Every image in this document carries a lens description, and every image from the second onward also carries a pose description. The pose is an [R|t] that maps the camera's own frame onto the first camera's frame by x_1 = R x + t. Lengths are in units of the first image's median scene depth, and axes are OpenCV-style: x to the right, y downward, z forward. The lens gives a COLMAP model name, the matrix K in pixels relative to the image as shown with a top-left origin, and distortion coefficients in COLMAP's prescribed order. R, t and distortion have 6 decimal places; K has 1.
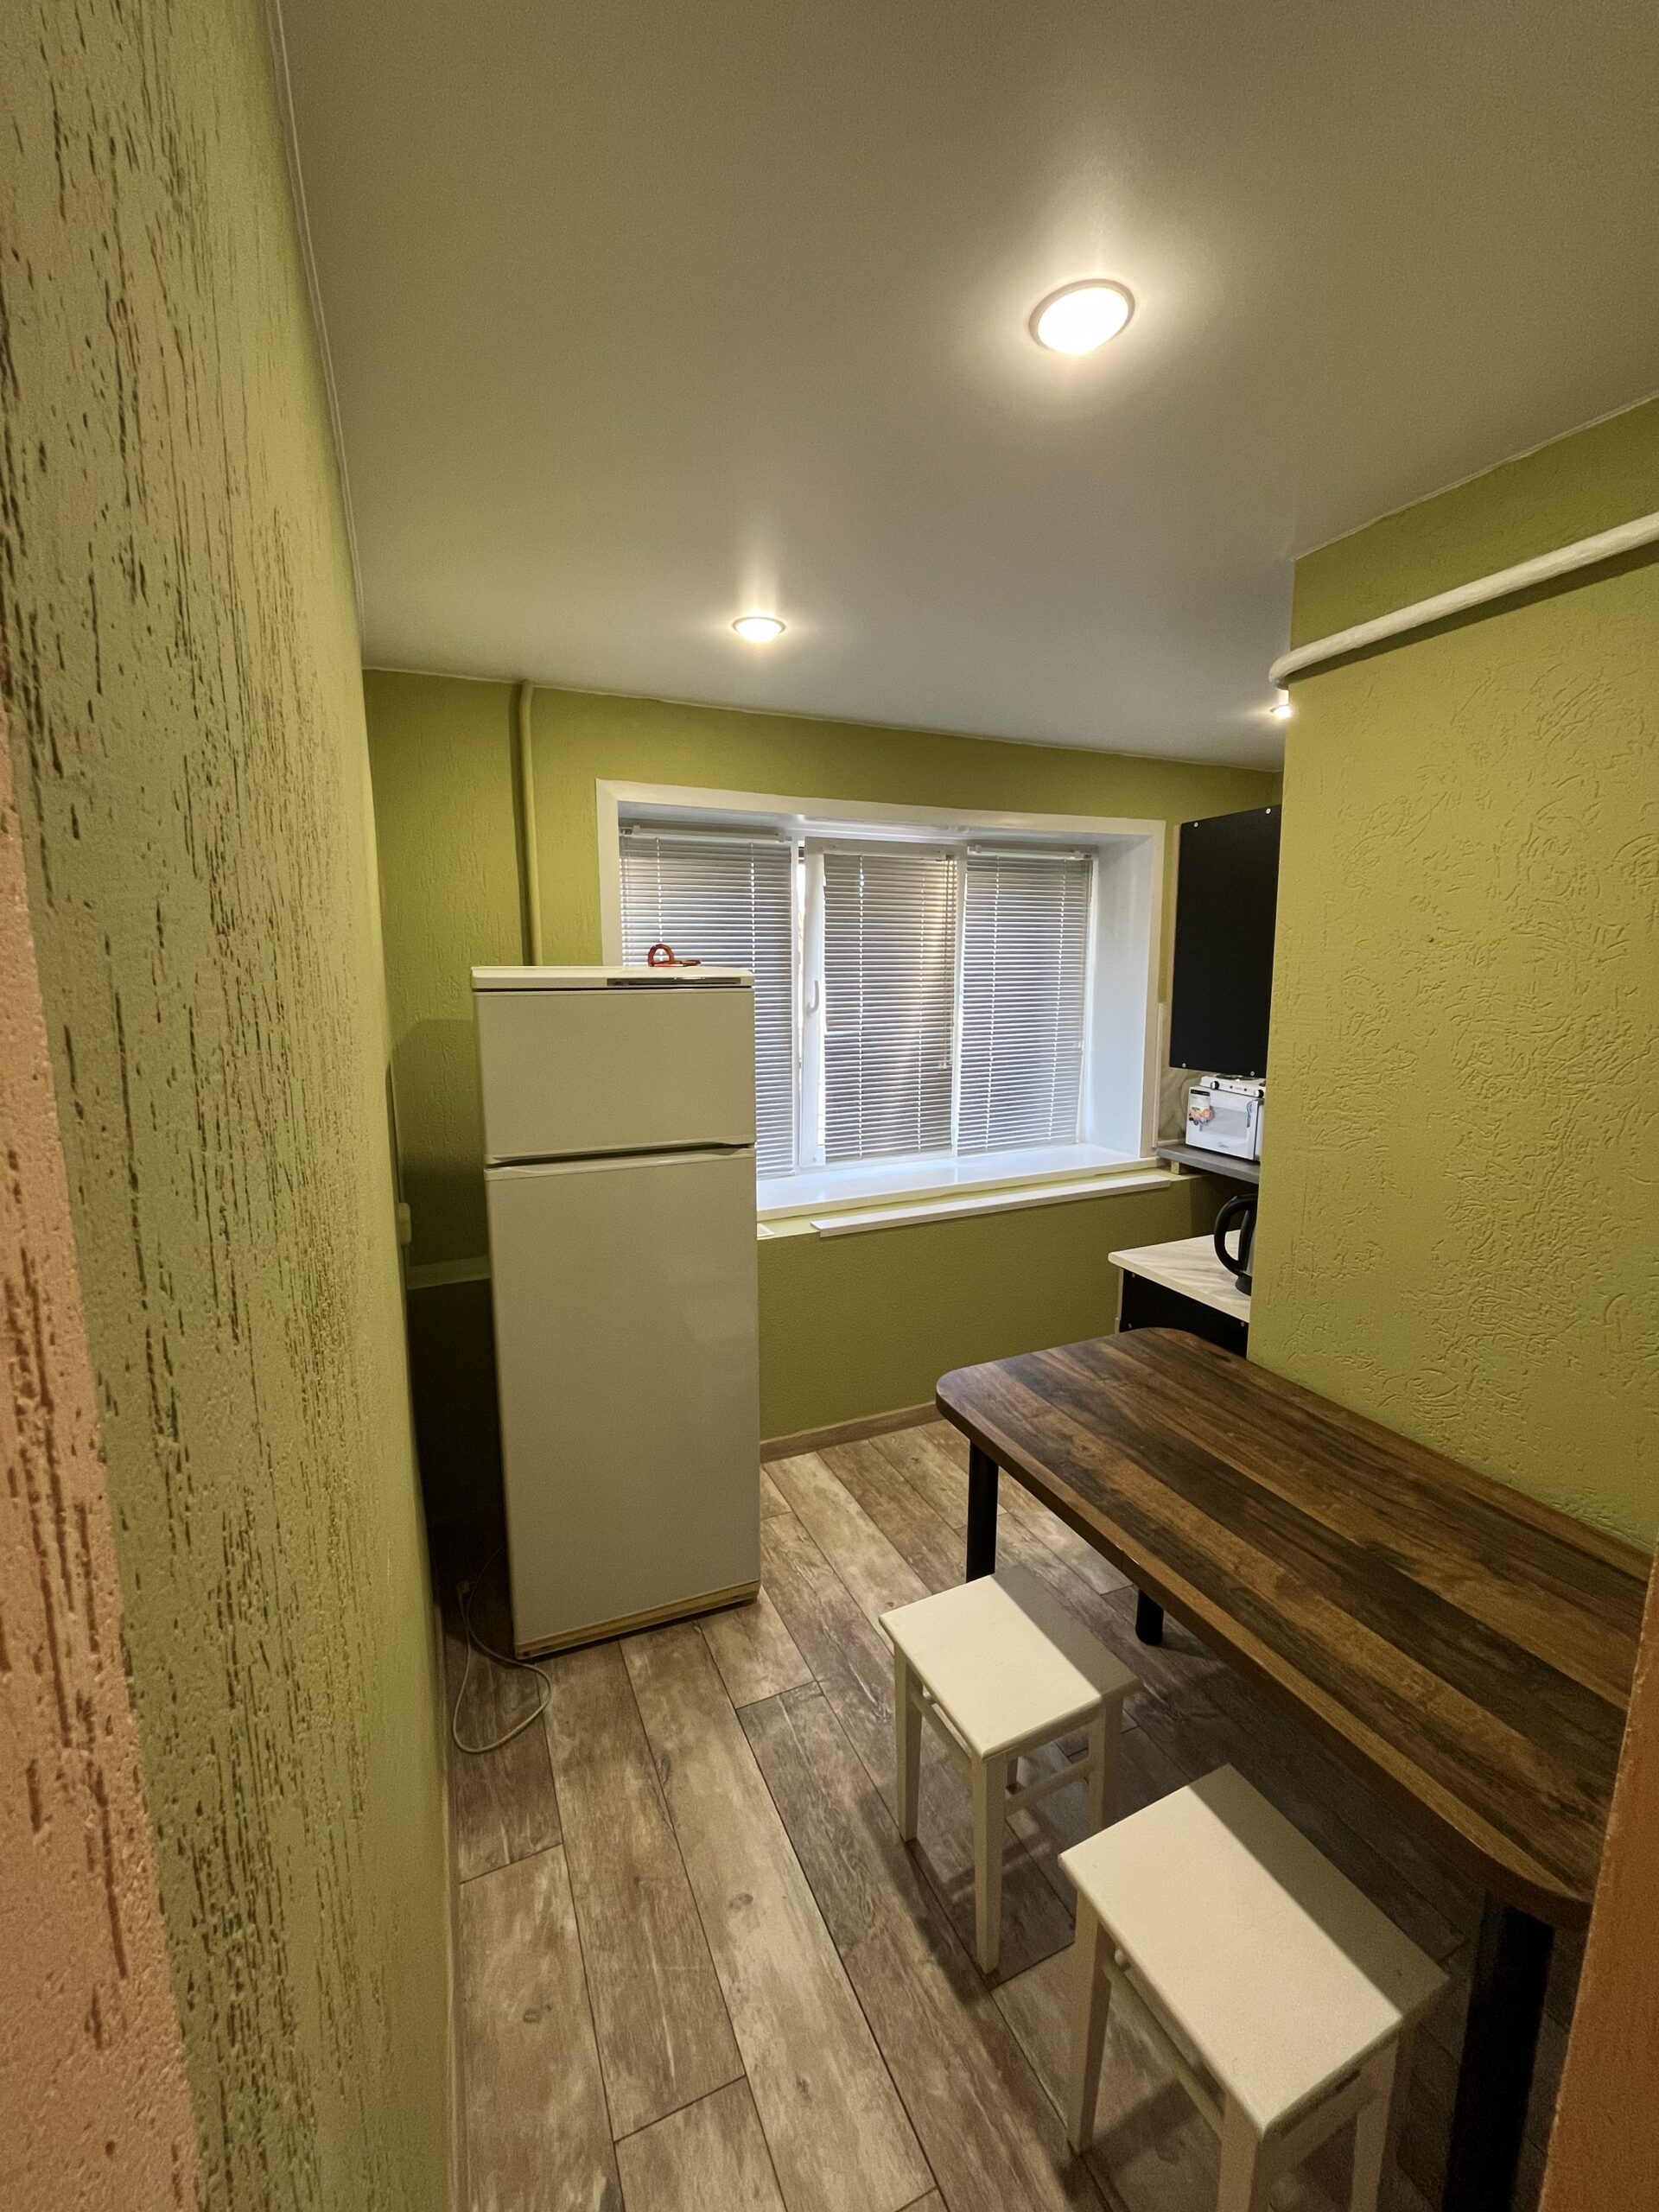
lens RADIAL K [[893.3, 0, 825.5], [0, 893.3, 1105.3], [0, 0, 1]] dist [-0.001043, -0.000546]
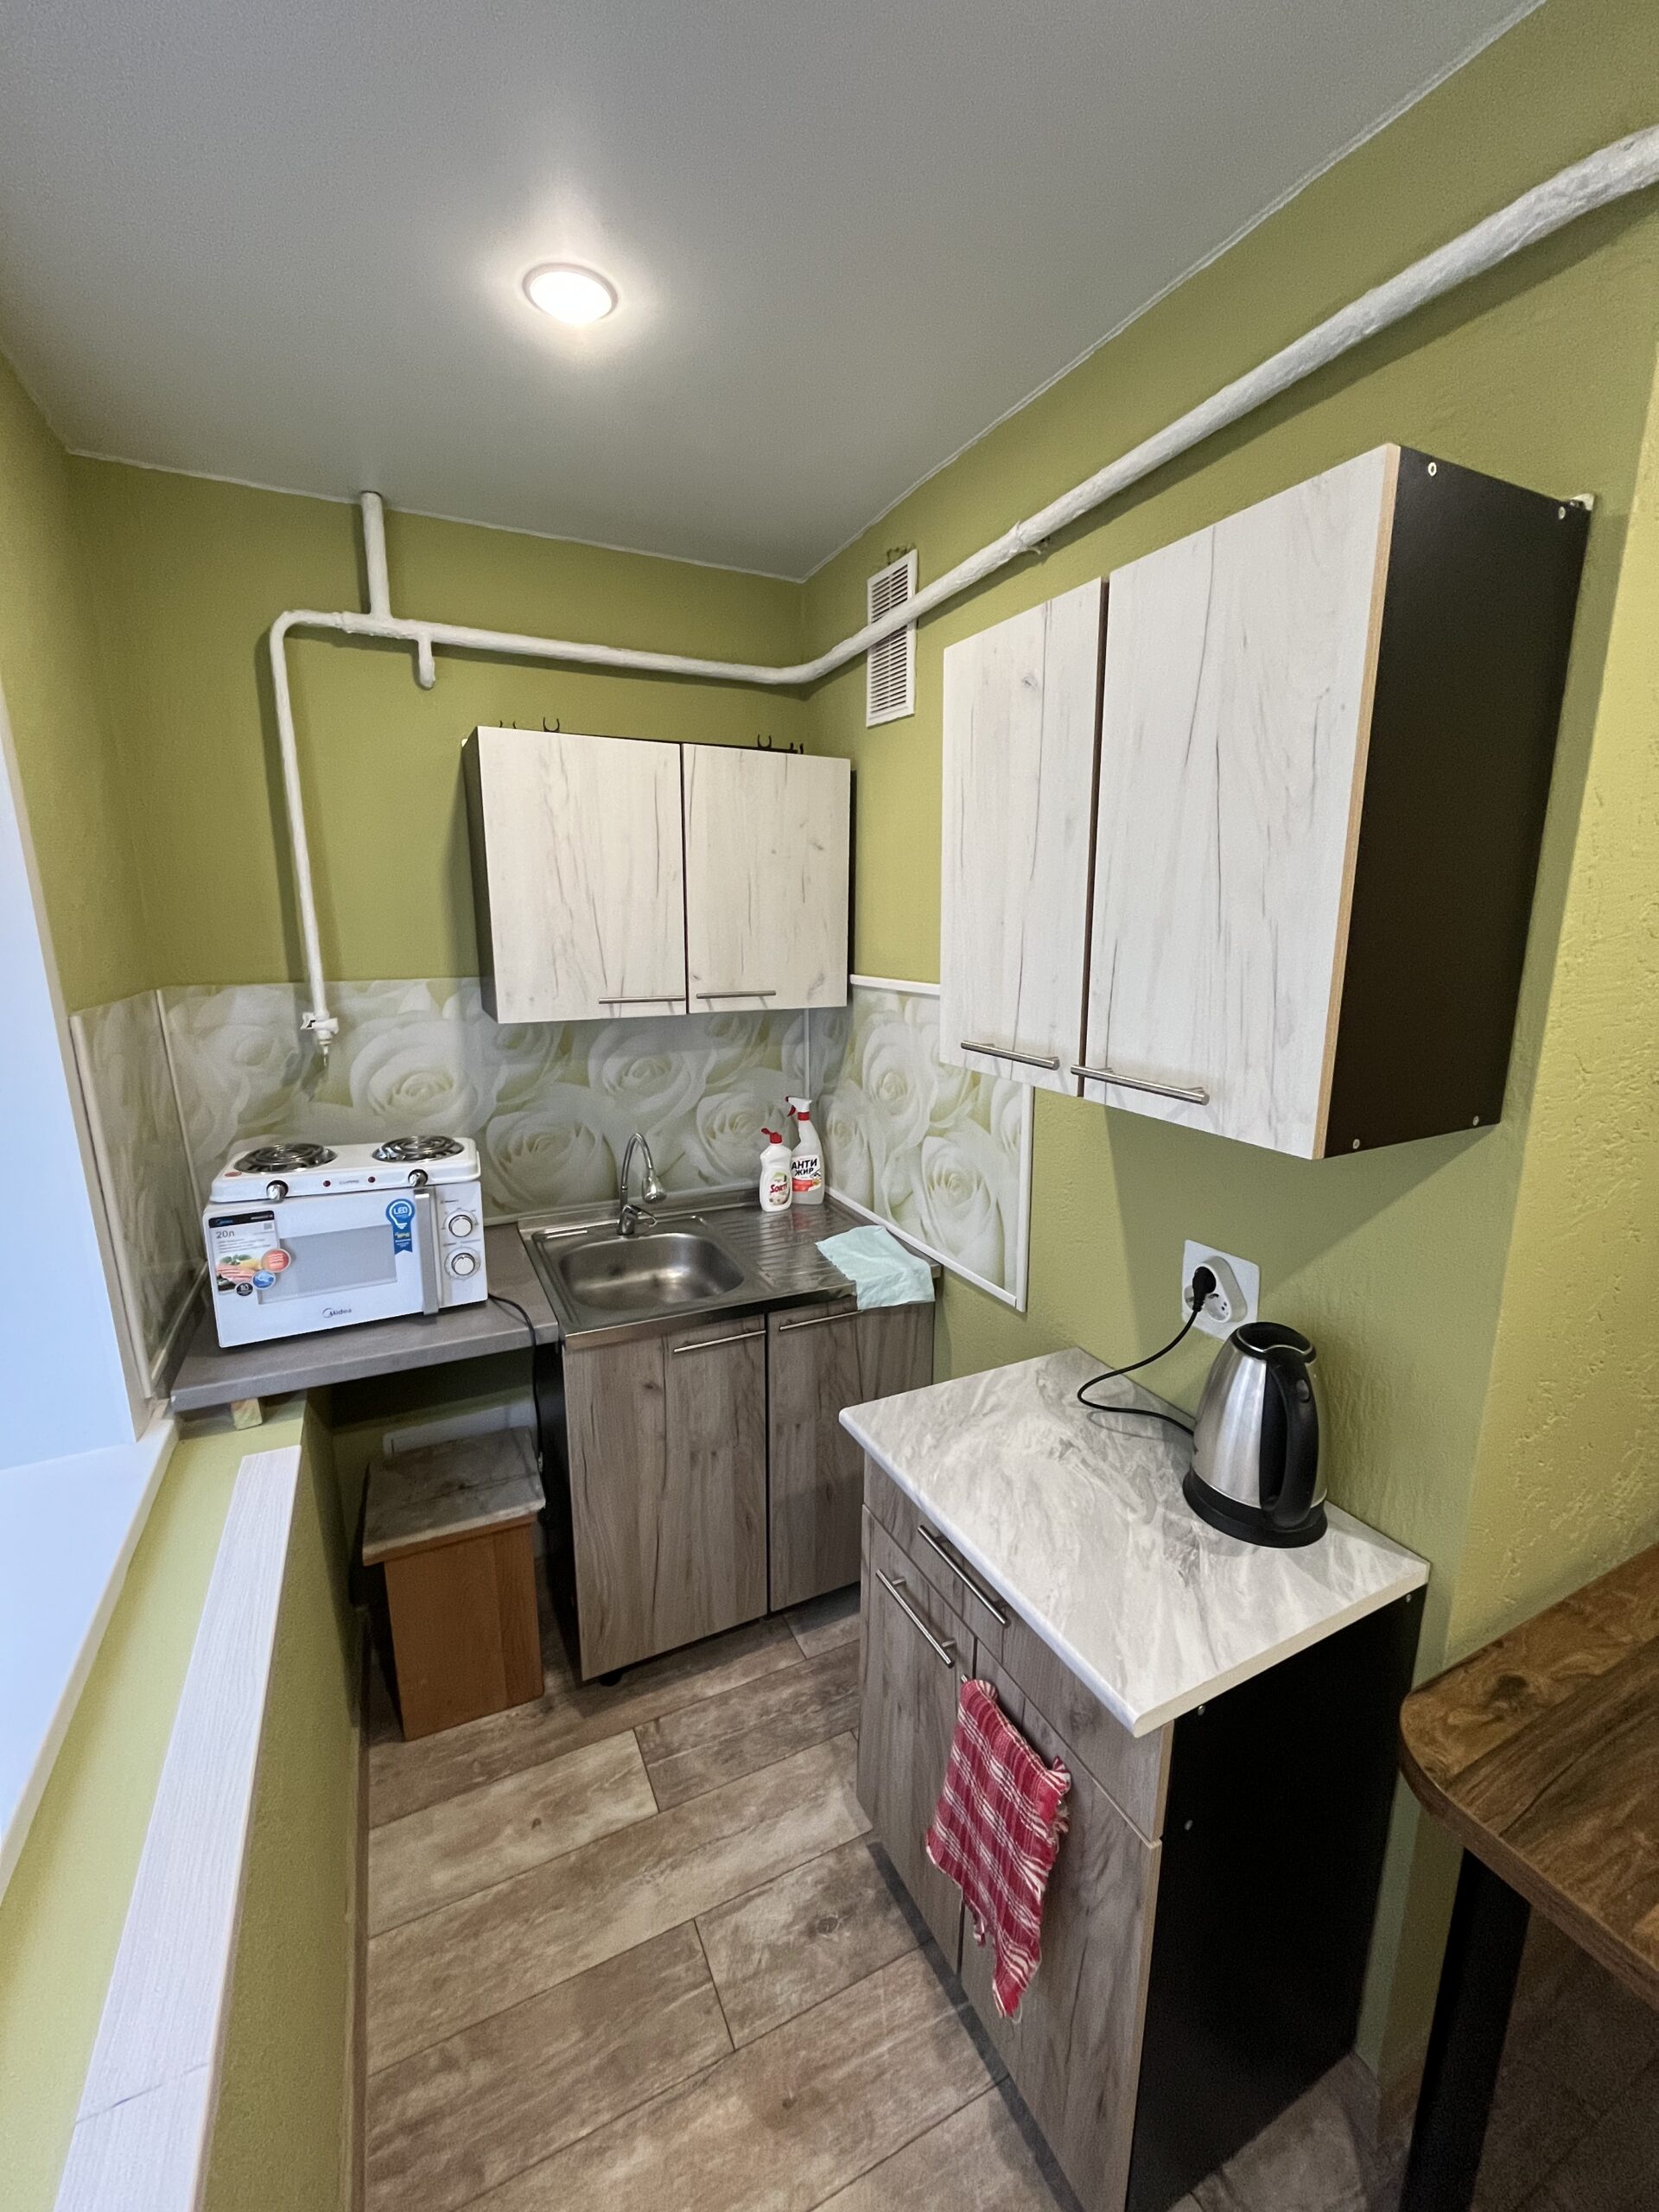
lens RADIAL K [[893.3, 0, 825.5], [0, 893.3, 1105.3], [0, 0, 1]] dist [-0.001043, -0.000546]
pose [[-0.033333, -0.216299, 0.975758, 0.020915], [0.162111, 0.962202, 0.218832, -0.112928], [-0.986209, 0.165475, 0.002992, 0.737719]]
